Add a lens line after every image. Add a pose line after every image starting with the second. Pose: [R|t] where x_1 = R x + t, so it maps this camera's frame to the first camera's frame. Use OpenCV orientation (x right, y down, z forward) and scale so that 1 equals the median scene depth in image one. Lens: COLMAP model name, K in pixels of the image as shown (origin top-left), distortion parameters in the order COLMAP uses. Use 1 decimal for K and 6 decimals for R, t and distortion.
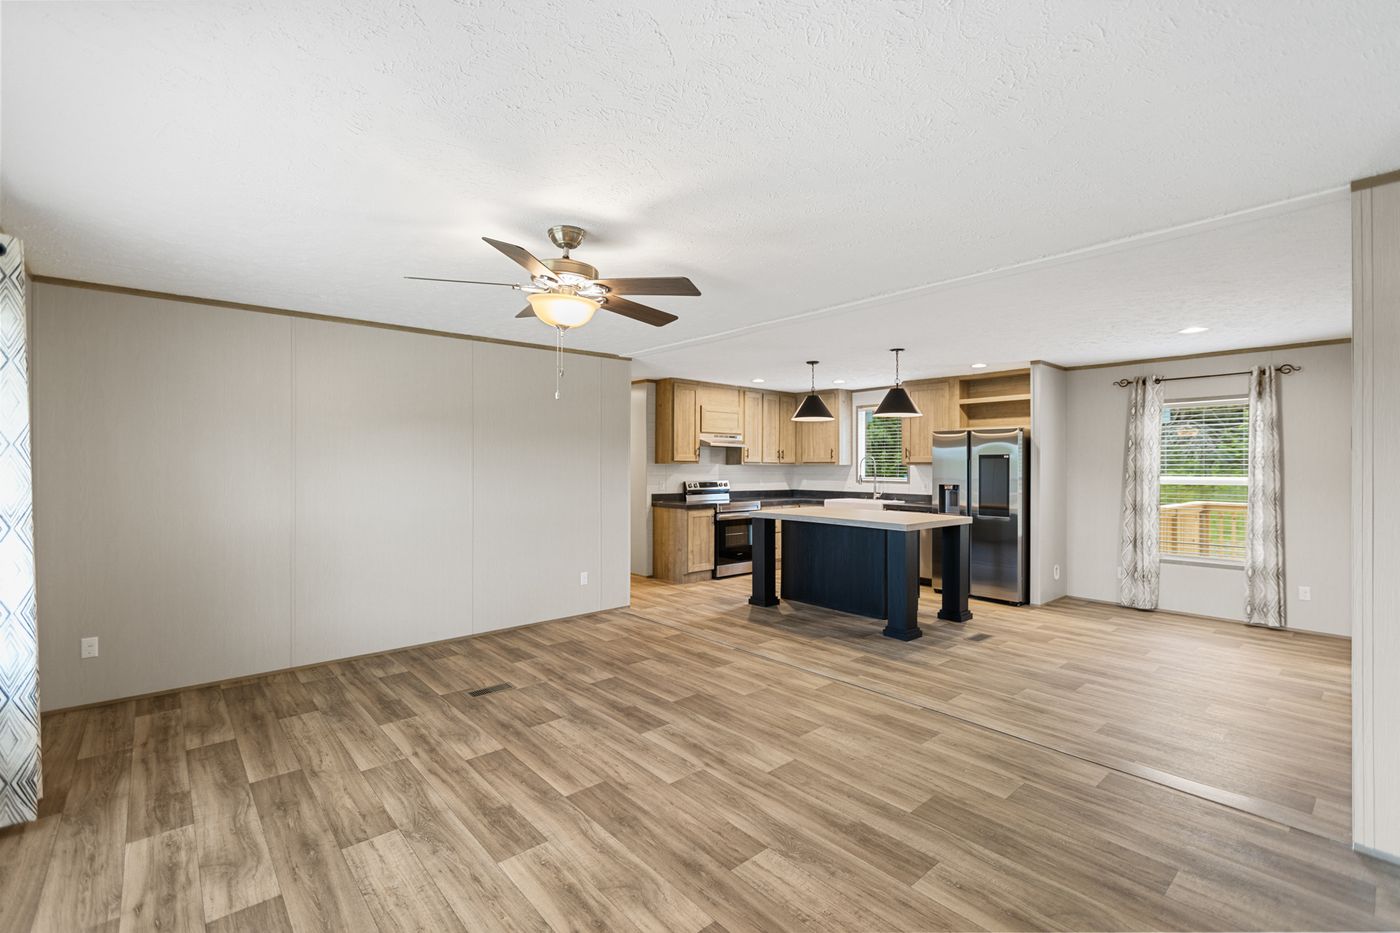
lens RADIAL K [[627.1, 0, 713.7], [0, 627.1, 449.4], [0, 0, 1]] dist [-0.003587, 0.001070]
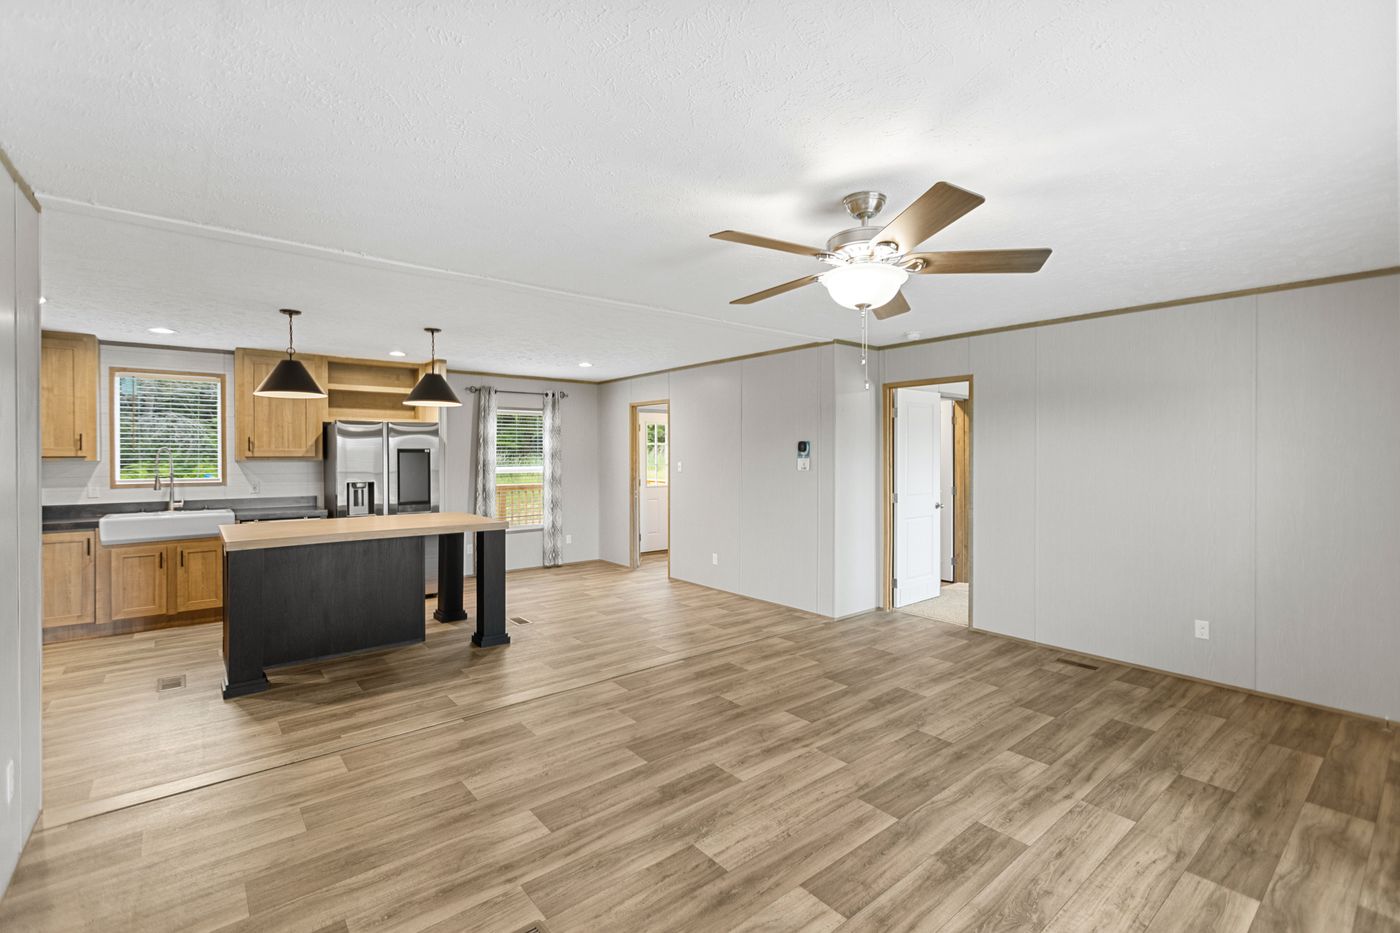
lens RADIAL K [[610.4, 0, 689.8], [0, 610.4, 455.9], [0, 0, 1]] dist [0.004150, -0.002817]
pose [[0.053802, -0.004385, 0.998542, -0.495862], [-0.022289, 0.999736, 0.005591, 0.004960], [-0.998303, -0.022557, 0.053690, 0.542326]]
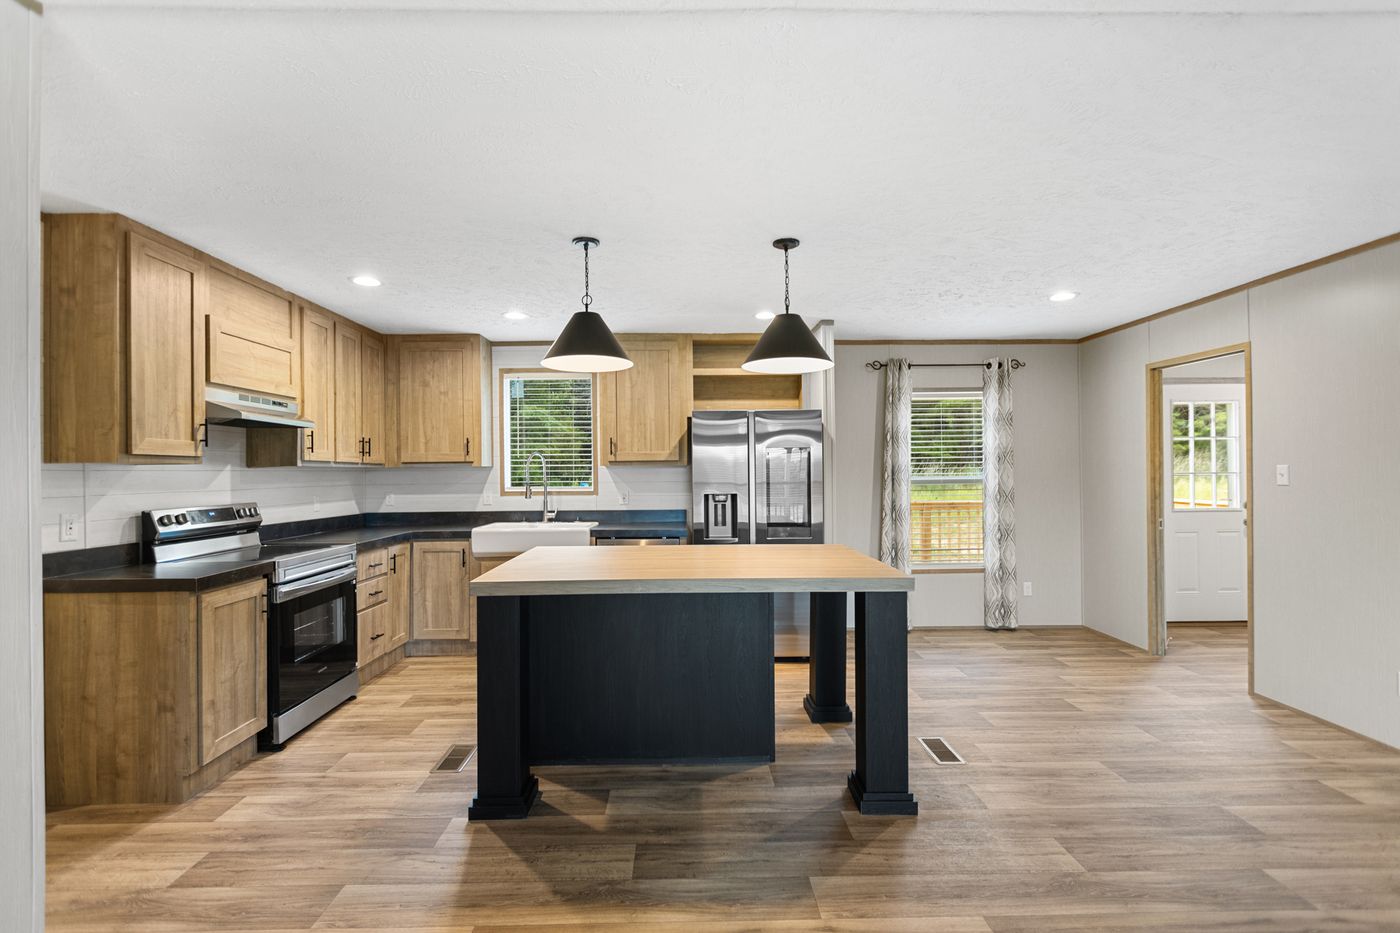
lens RADIAL K [[627.1, 0, 693.2], [0, 627.1, 466.4], [0, 0, 1]] dist [-0.003587, 0.001070]
pose [[0.661986, -0.004518, 0.749503, -0.142324], [-0.008030, 0.999882, 0.013121, 0.021450], [-0.749474, -0.014704, 0.661871, 0.648242]]
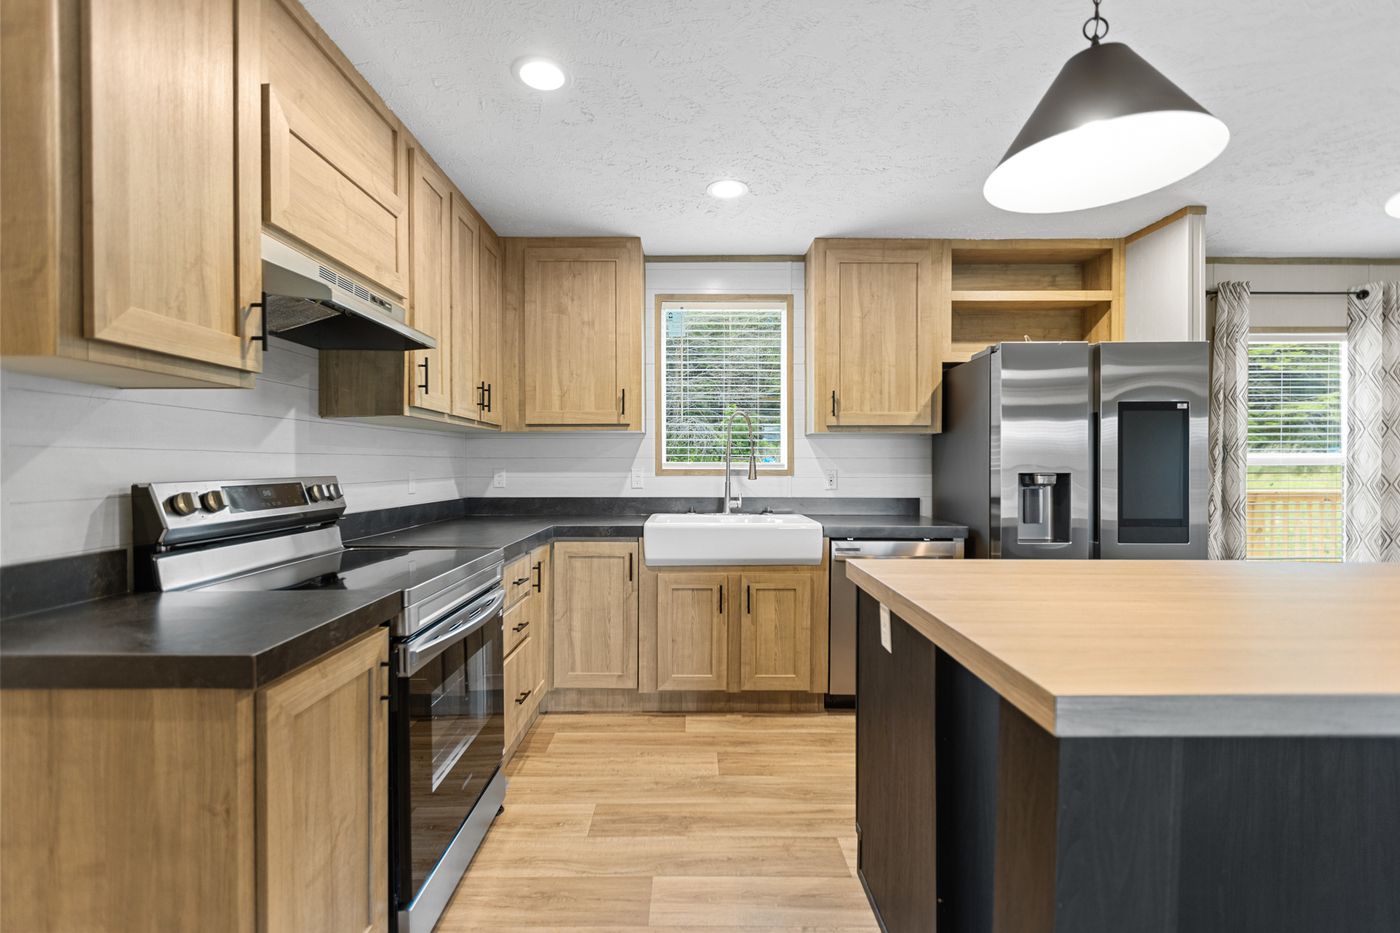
lens RADIAL K [[627.1, 0, 698.9], [0, 627.1, 466.2], [0, 0, 1]] dist [-0.003587, 0.001070]
pose [[0.675781, -0.007493, 0.737064, -0.091548], [-0.018119, 0.999477, 0.026774, 0.048770], [-0.736880, -0.031448, 0.675292, 0.971384]]
